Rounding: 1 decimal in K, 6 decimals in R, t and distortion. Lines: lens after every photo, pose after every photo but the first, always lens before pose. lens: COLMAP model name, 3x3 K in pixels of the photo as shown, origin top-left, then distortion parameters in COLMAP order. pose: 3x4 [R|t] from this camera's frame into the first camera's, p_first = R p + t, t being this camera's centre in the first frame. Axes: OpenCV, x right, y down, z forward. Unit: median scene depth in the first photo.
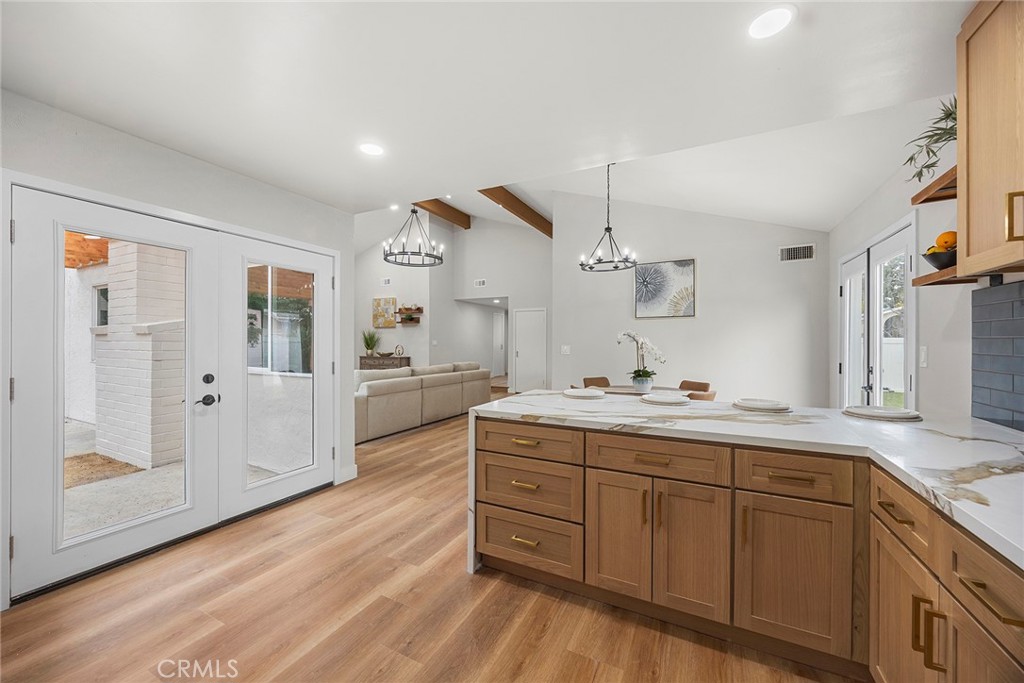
lens RADIAL K [[390.7, 0, 519.3], [0, 390.7, 342.3], [0, 0, 1]] dist [-0.004396, 0.000309]
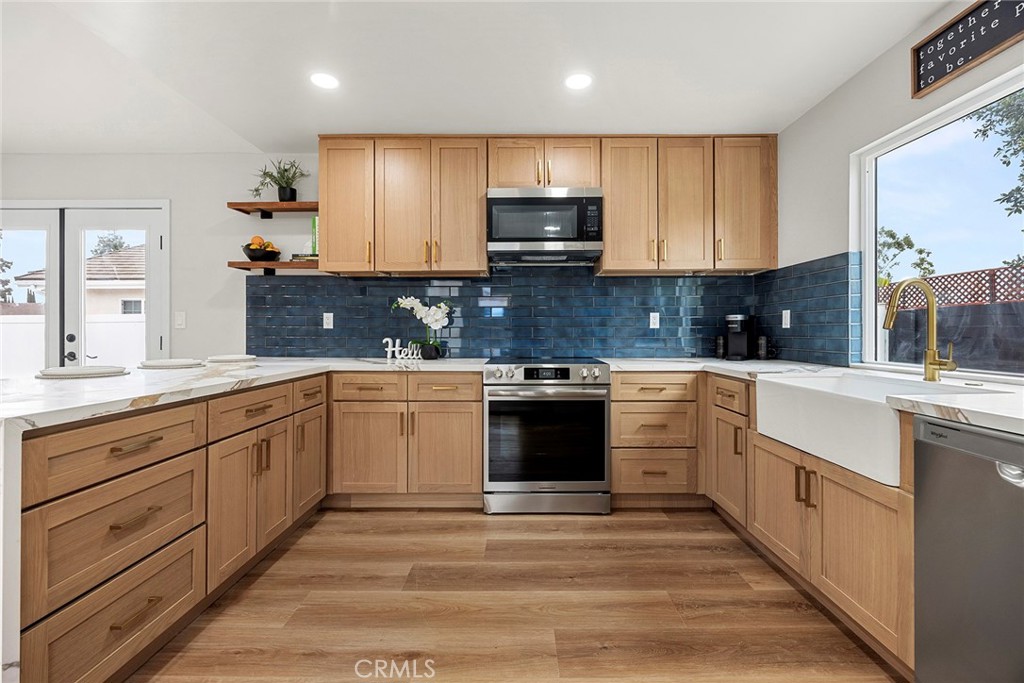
lens RADIAL K [[431.0, 0, 509.9], [0, 431.0, 333.3], [0, 0, 1]] dist [-0.010284, -0.000299]
pose [[-0.432826, -0.005531, 0.901461, -0.763394], [-0.002578, 0.999985, 0.004898, 0.079327], [-0.901474, -0.000204, -0.432834, 0.733878]]
